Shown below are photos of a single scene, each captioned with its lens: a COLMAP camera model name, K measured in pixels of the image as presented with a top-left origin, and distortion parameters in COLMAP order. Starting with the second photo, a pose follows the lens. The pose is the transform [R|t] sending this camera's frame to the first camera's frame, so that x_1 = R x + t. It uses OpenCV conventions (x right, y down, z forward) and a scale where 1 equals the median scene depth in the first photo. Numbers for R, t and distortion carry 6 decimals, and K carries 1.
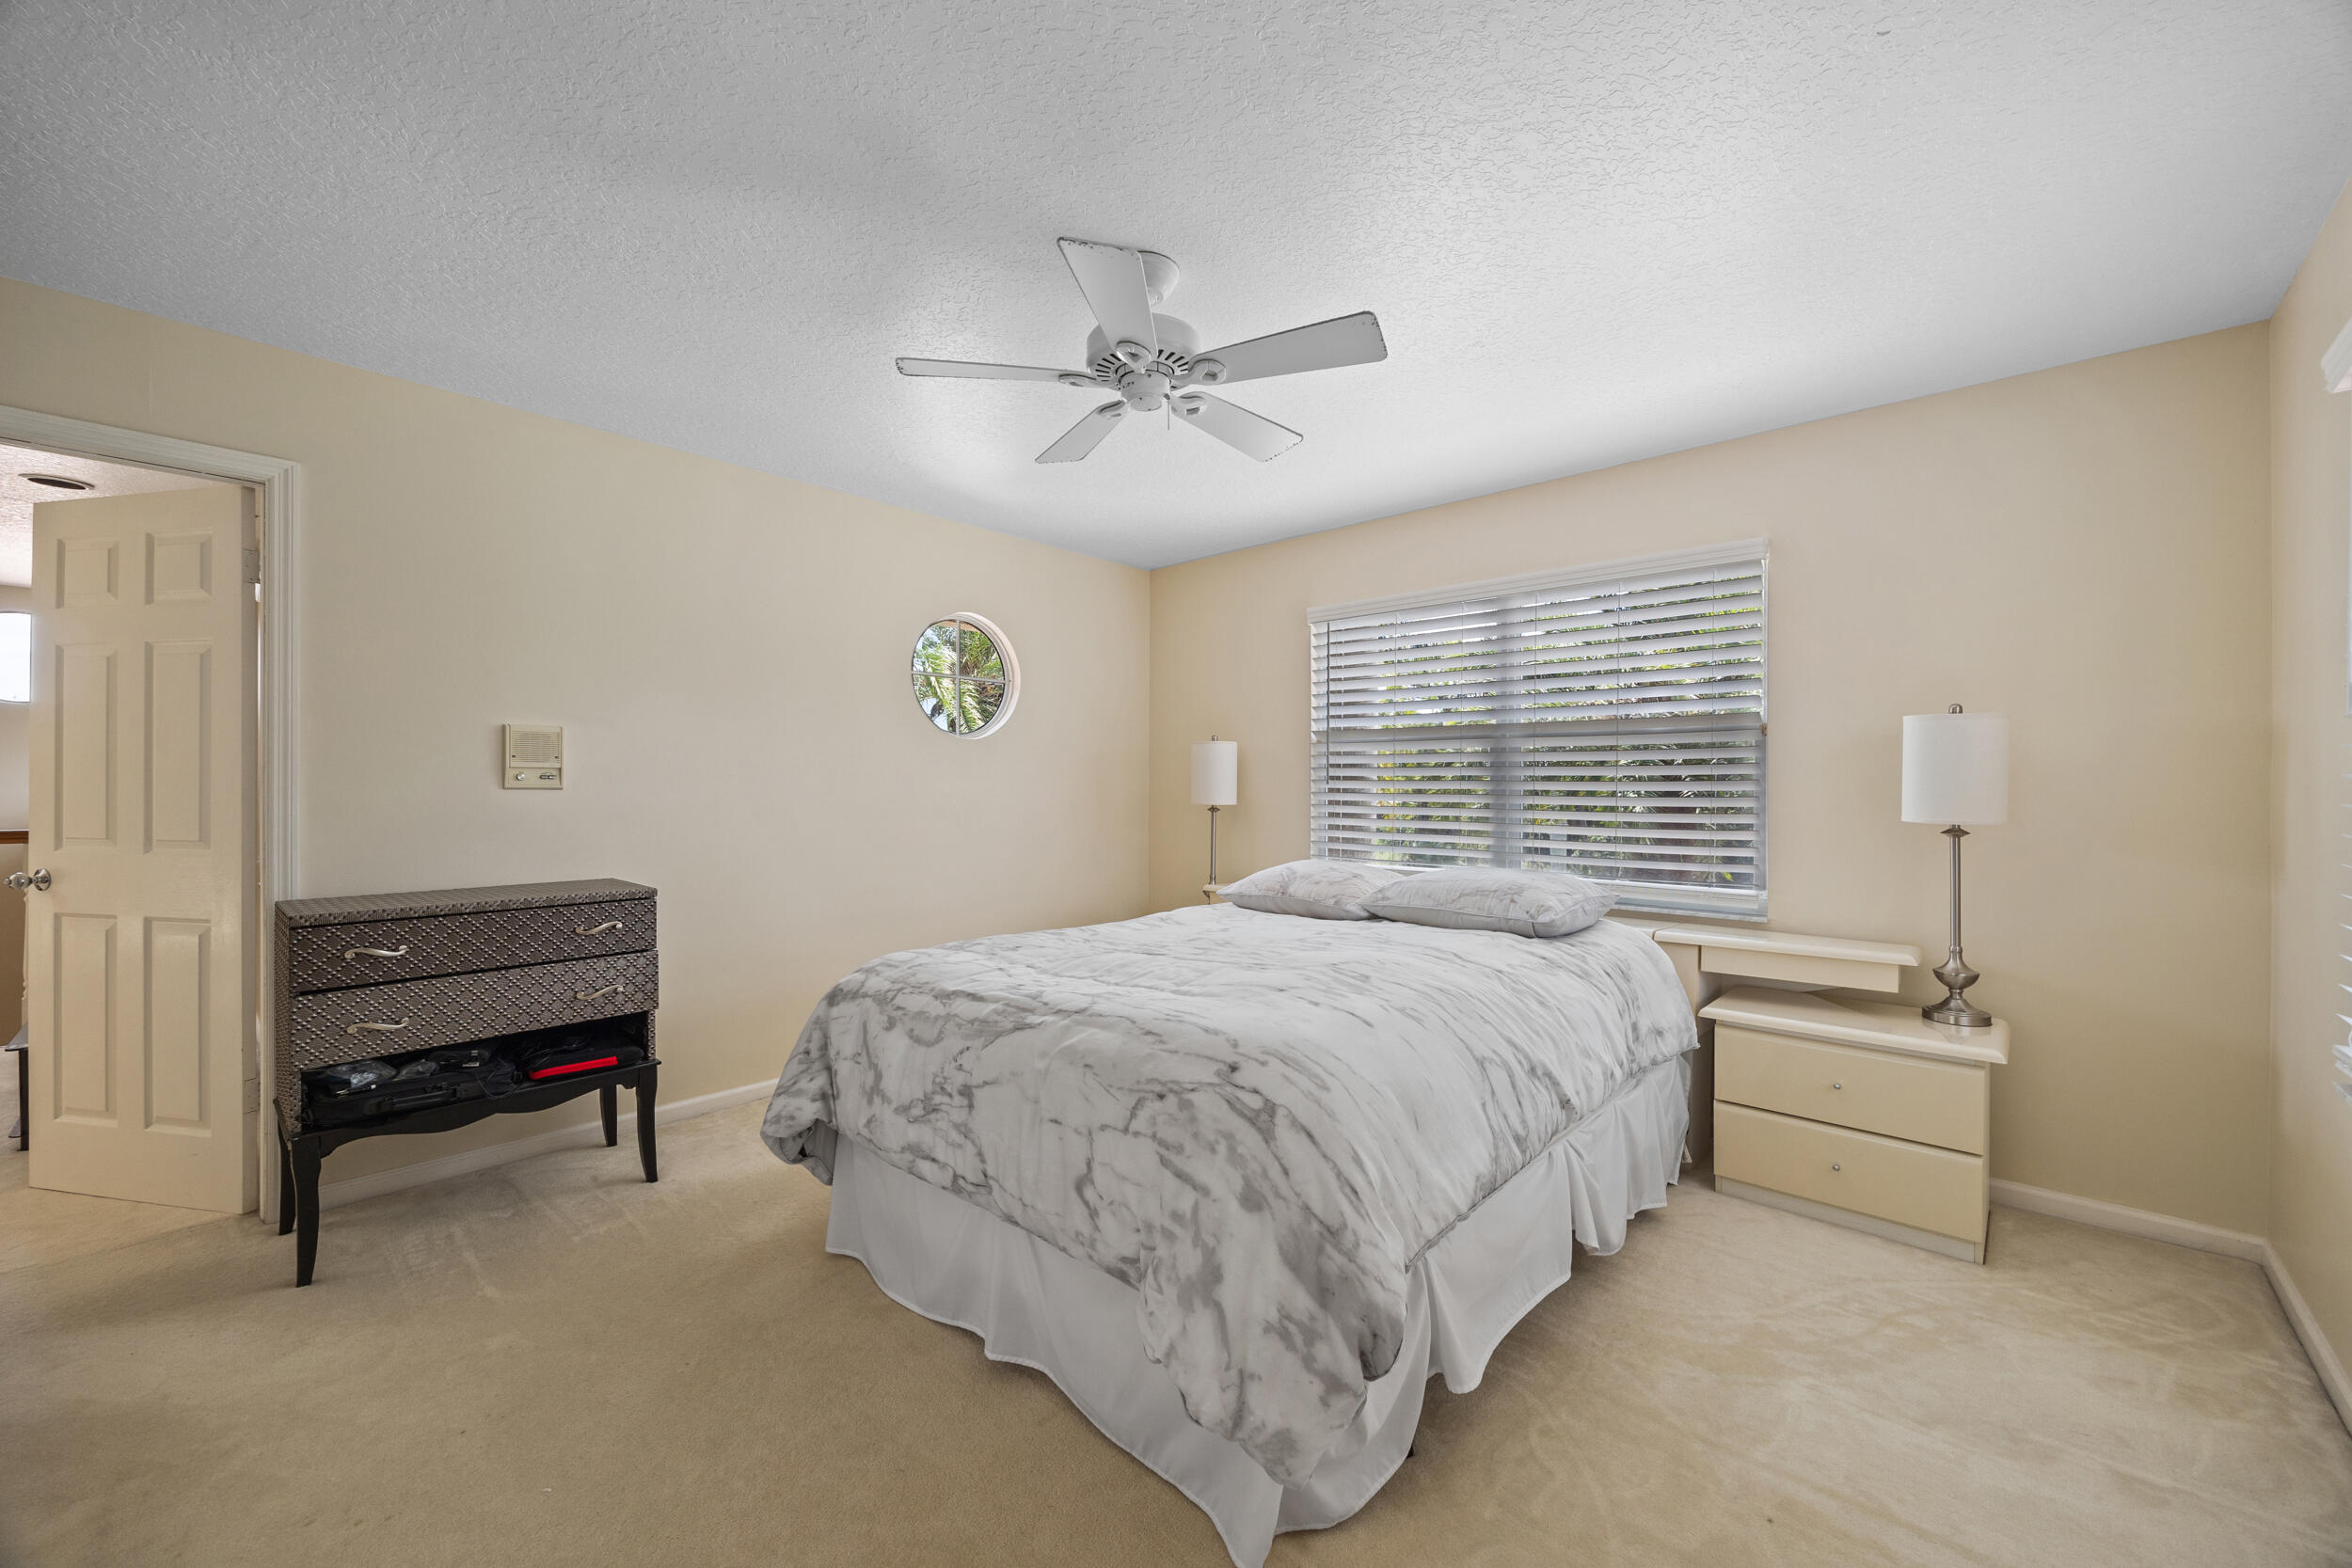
lens RADIAL K [[909.8, 0, 1176.0], [0, 909.8, 784.0], [0, 0, 1]] dist [-0.000354, -0.000023]
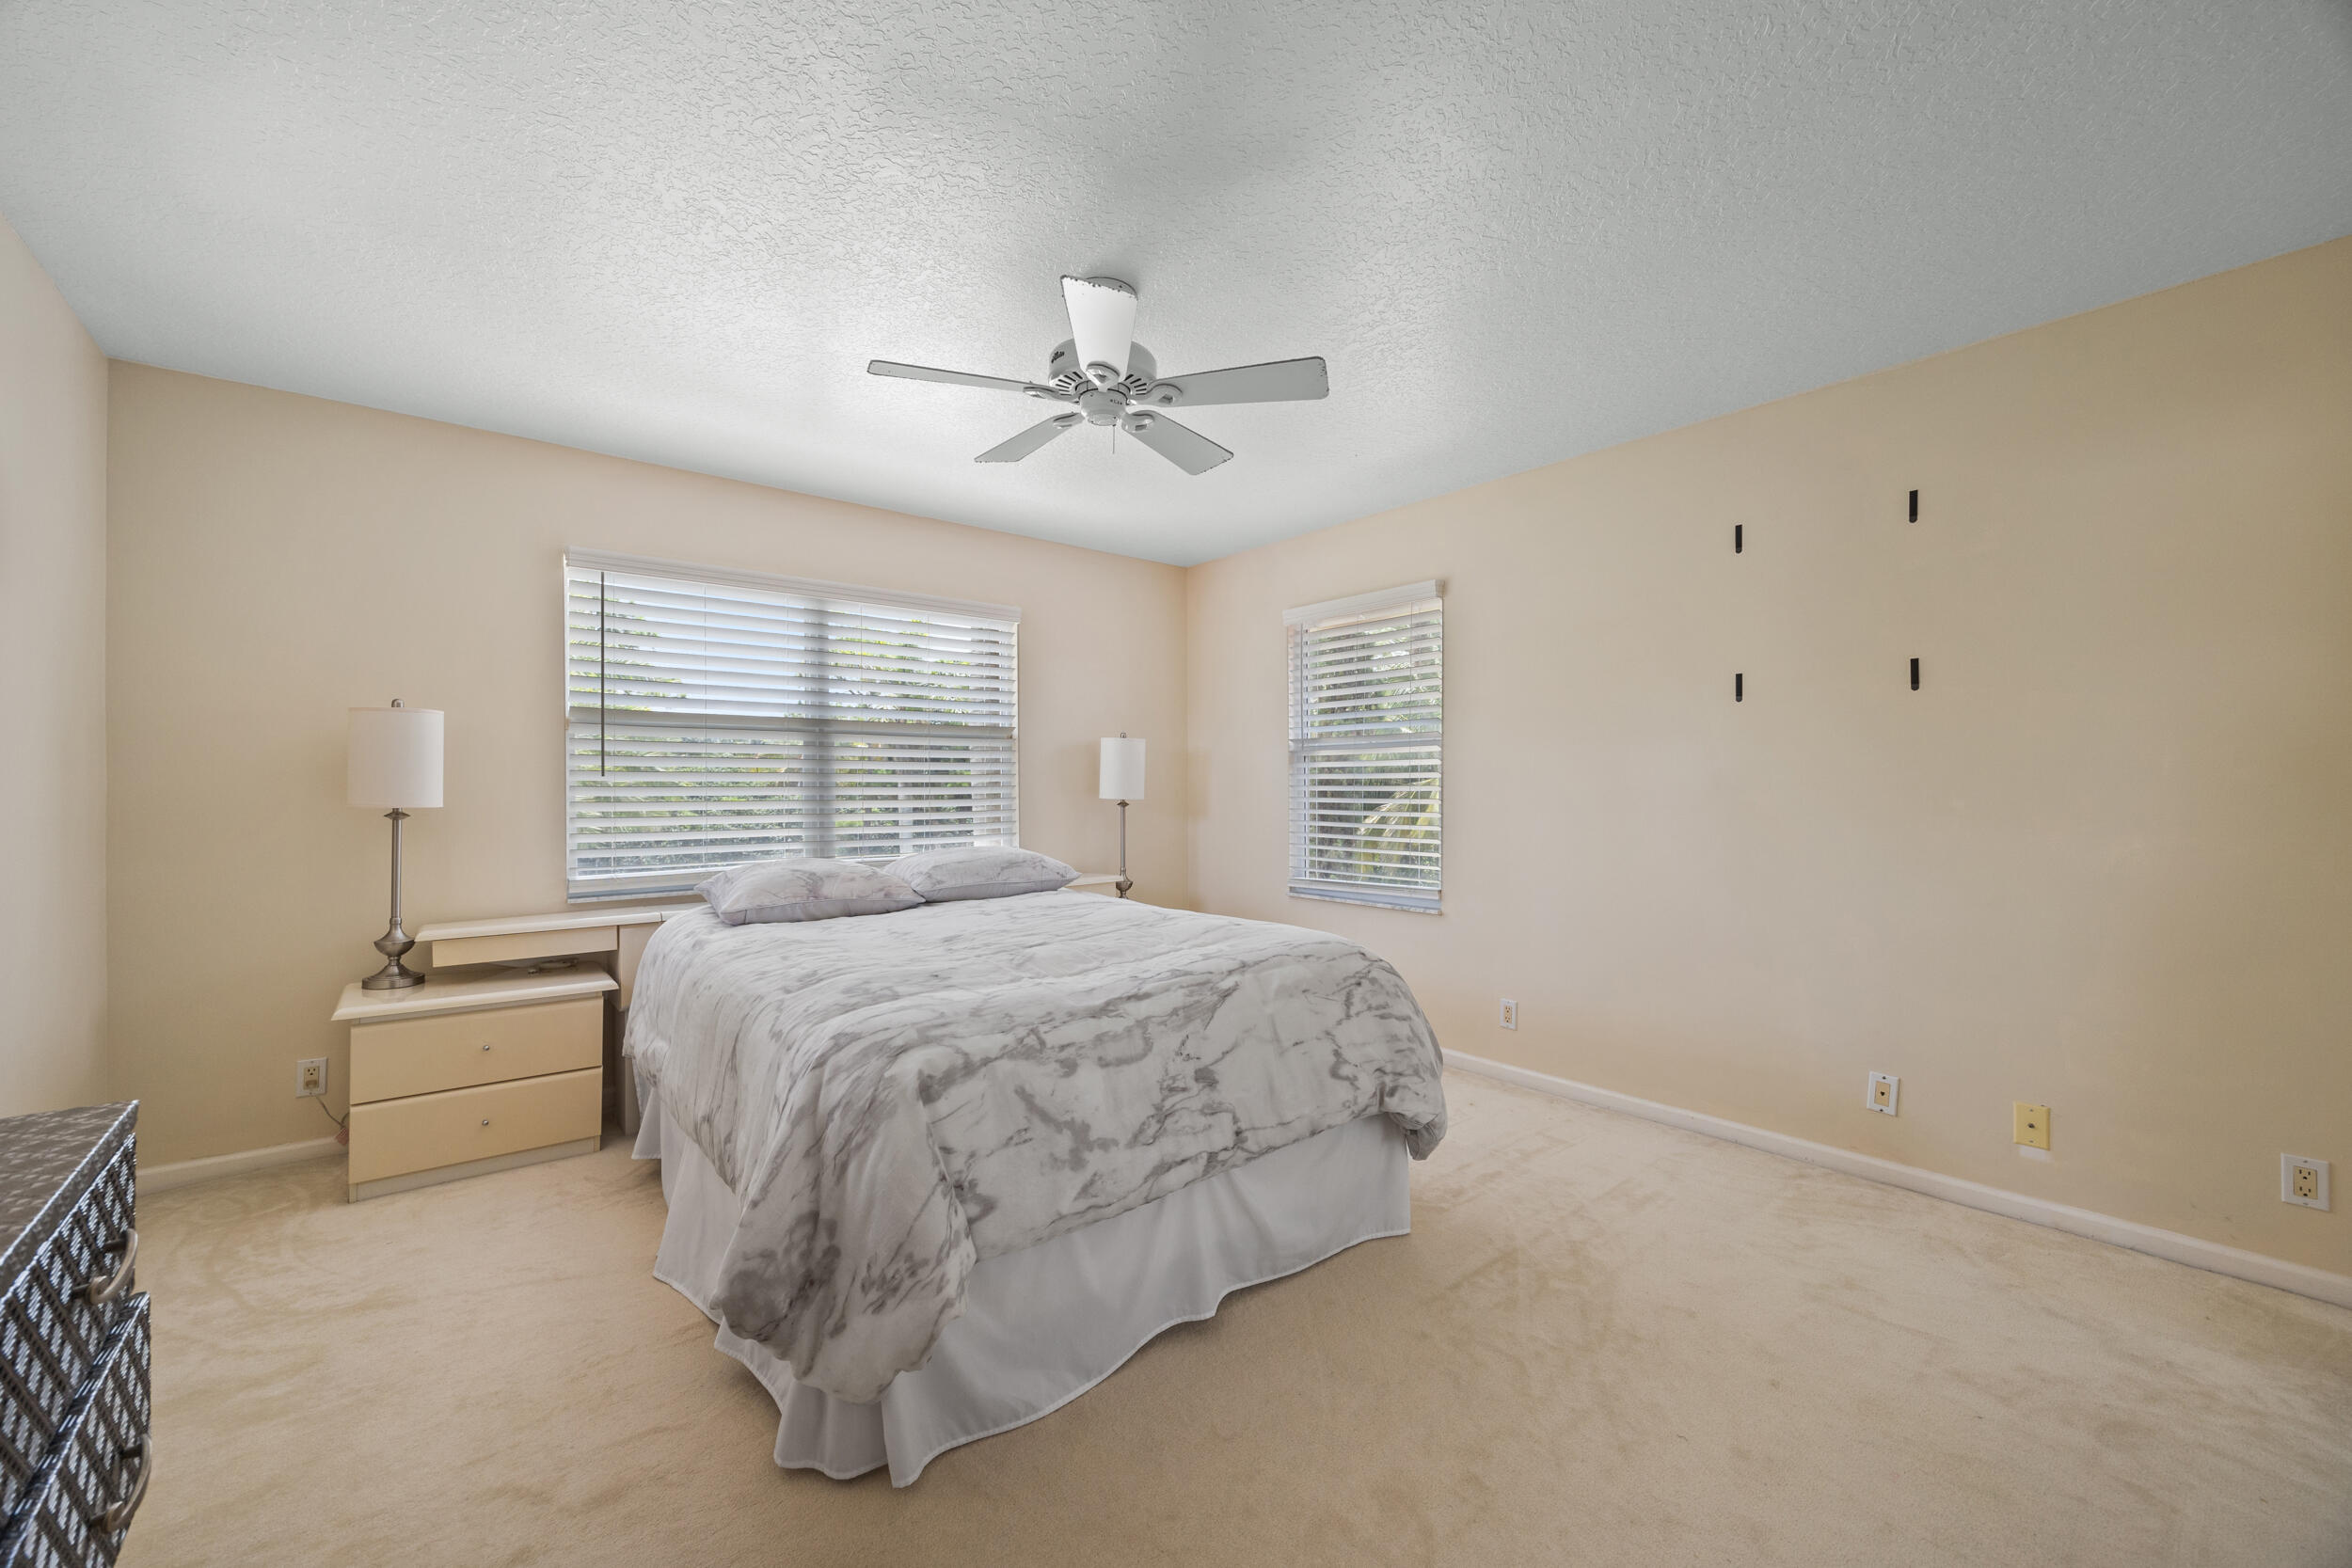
lens RADIAL K [[922.4, 0, 1176.0], [0, 922.4, 784.0], [0, 0, 1]] dist [-0.000744, -0.000013]
pose [[0.123391, -0.004880, 0.992346, -1.221121], [-0.000262, 0.999988, 0.004950, 0.005769], [-0.992358, -0.000871, 0.123388, 0.871788]]
